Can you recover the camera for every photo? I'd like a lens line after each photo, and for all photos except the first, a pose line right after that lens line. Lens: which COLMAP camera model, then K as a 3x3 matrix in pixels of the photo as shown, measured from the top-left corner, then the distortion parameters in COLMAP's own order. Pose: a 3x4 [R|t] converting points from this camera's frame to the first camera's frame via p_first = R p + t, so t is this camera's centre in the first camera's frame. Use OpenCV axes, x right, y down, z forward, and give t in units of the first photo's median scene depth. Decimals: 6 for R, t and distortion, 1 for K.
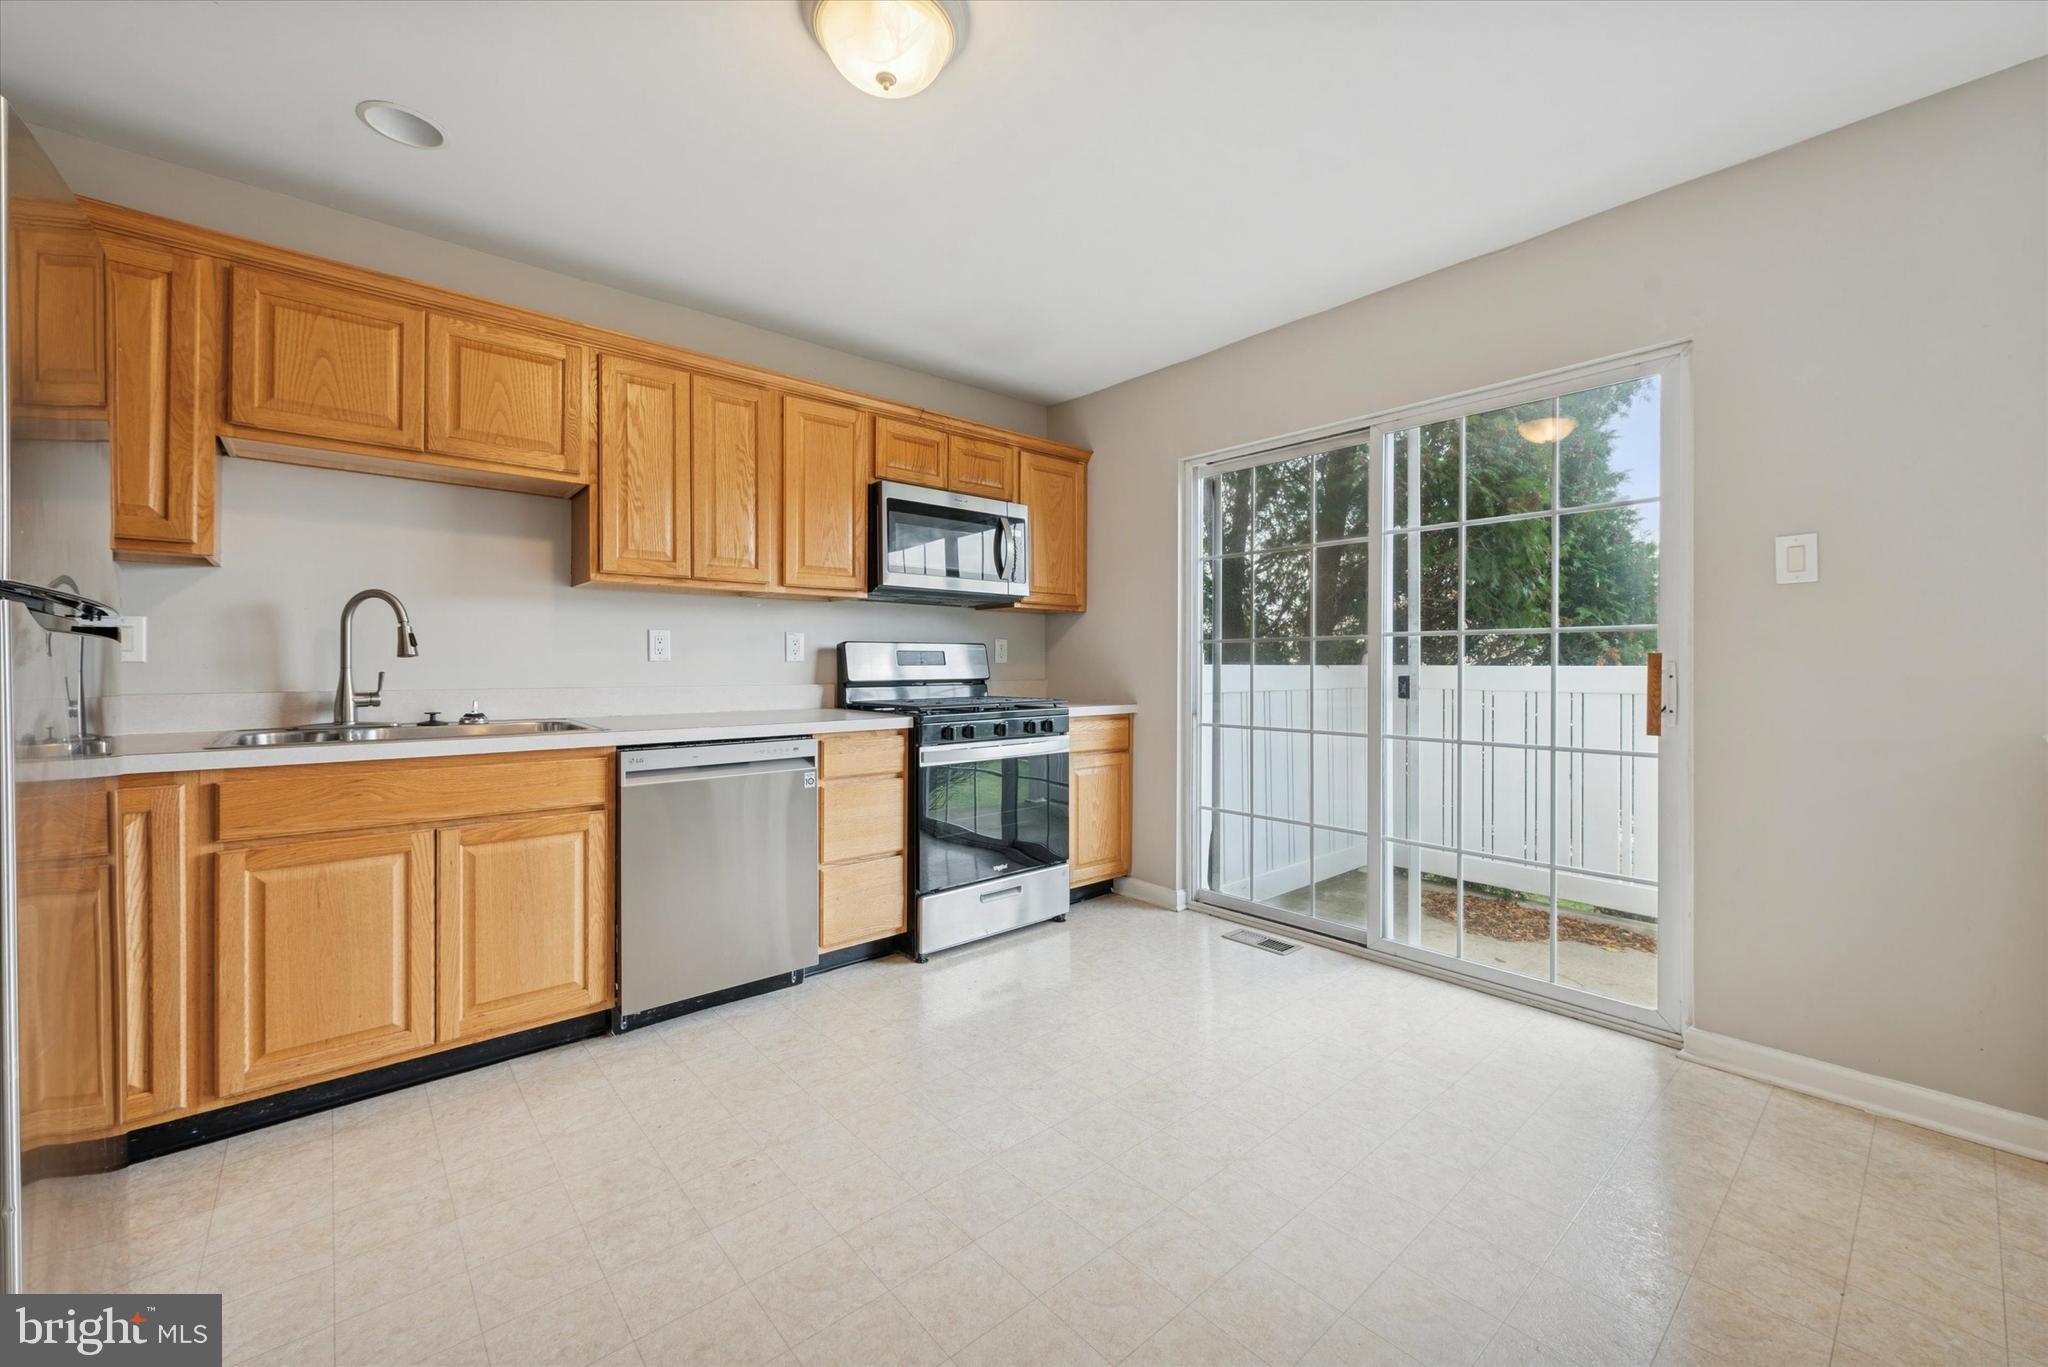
lens RADIAL K [[785.6, 0, 1021.6], [0, 785.6, 658.5], [0, 0, 1]] dist [-0.000019, -0.000031]
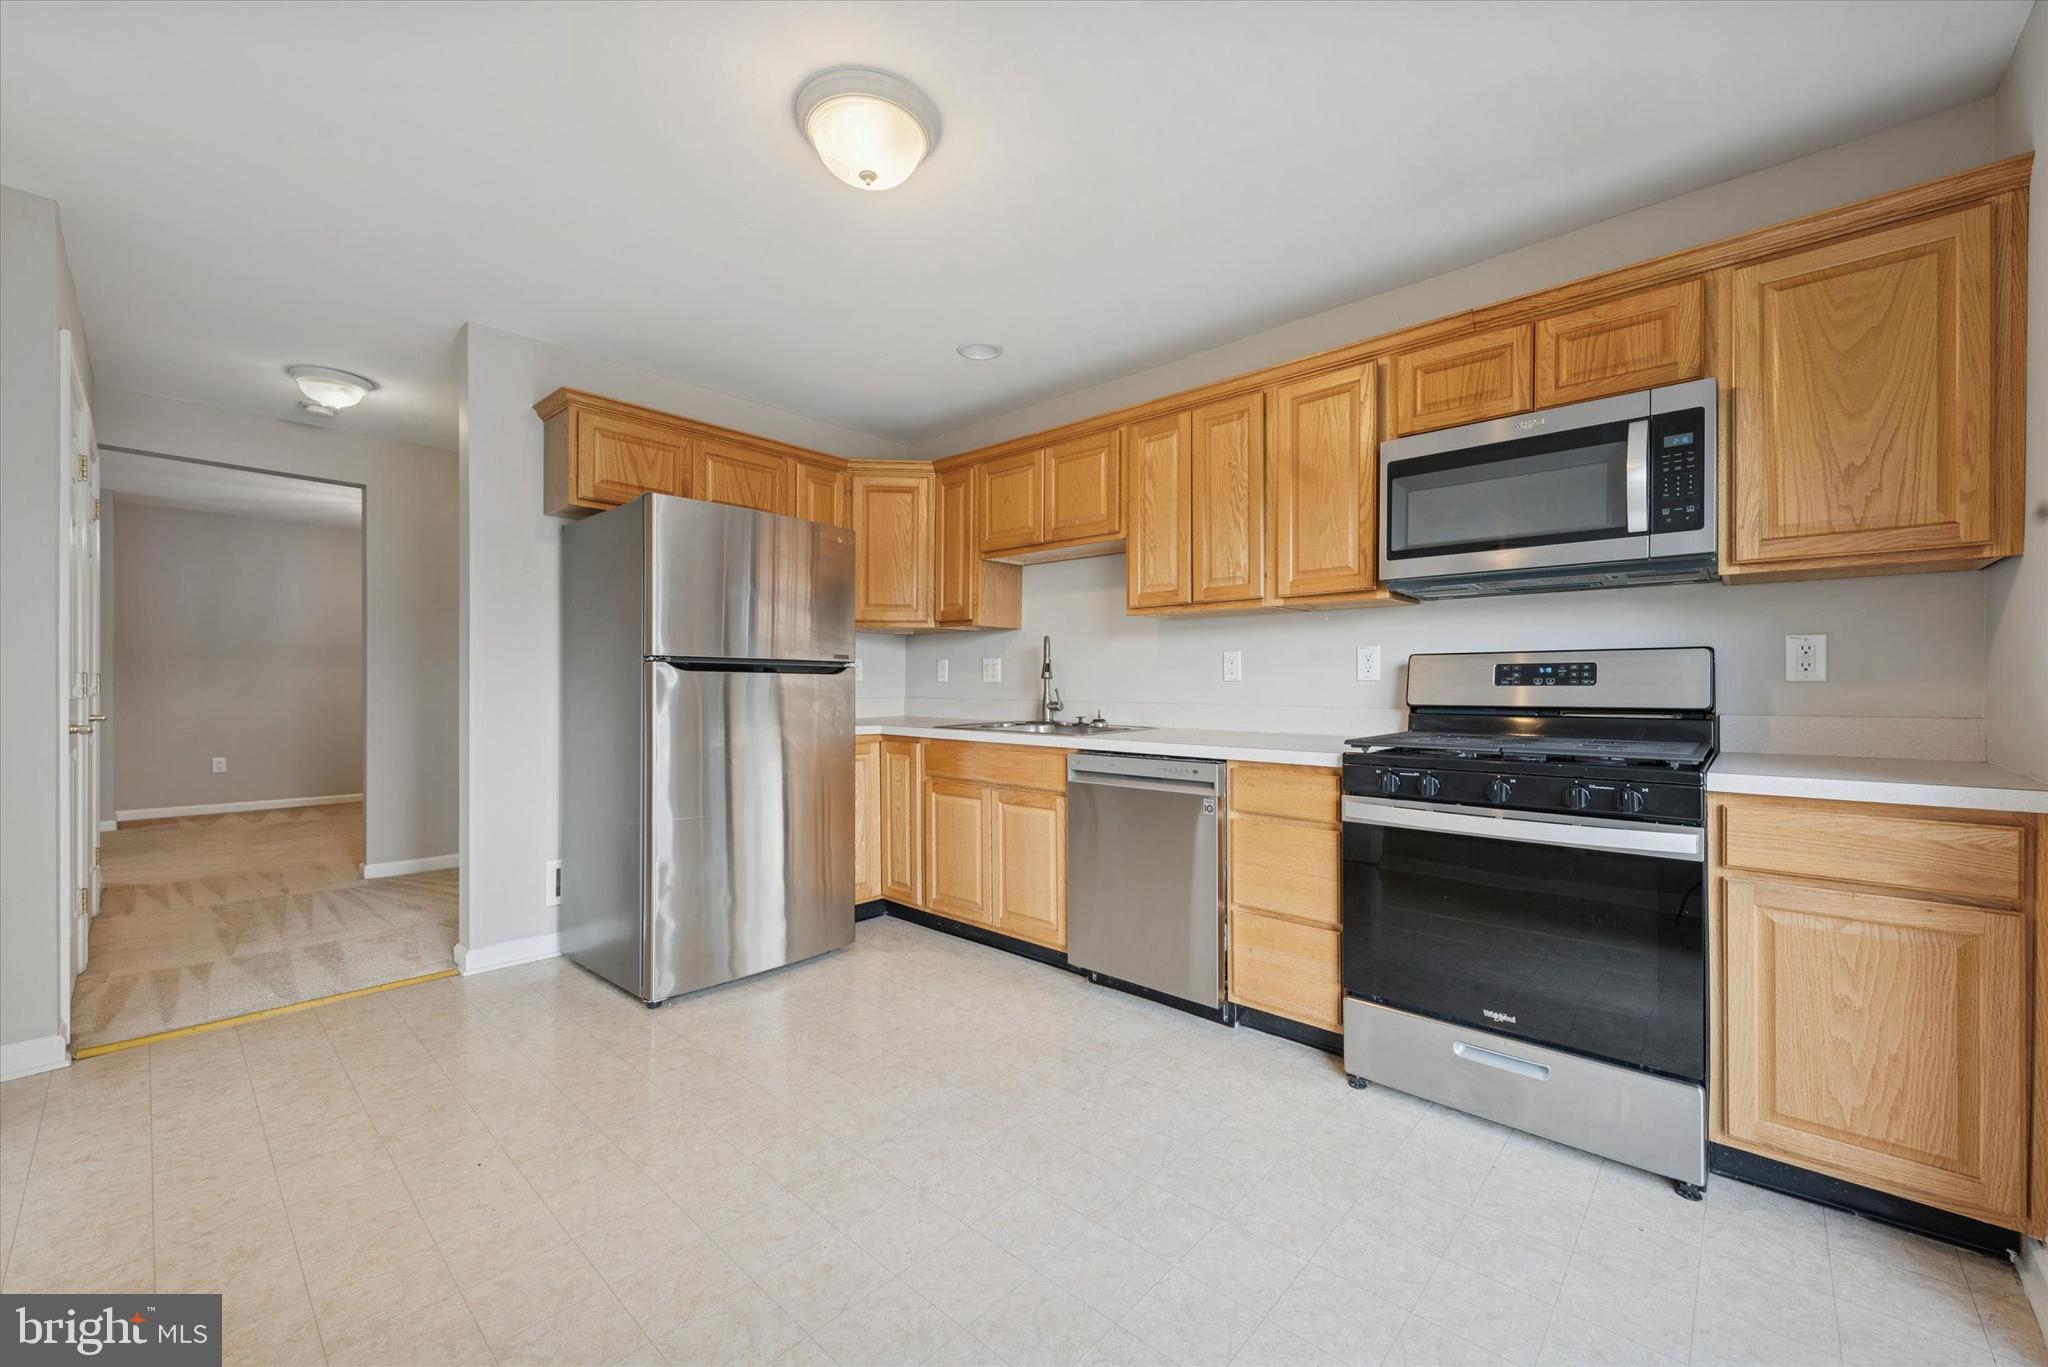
lens RADIAL K [[768.6, 0, 1024.0], [0, 768.6, 683.5], [0, 0, 1]] dist [-0.000114, -0.000068]
pose [[0.146145, 0.000846, -0.989263, 0.595170], [0.008923, 0.999958, 0.002174, 0.002579], [0.989223, -0.009145, 0.146132, 0.639214]]
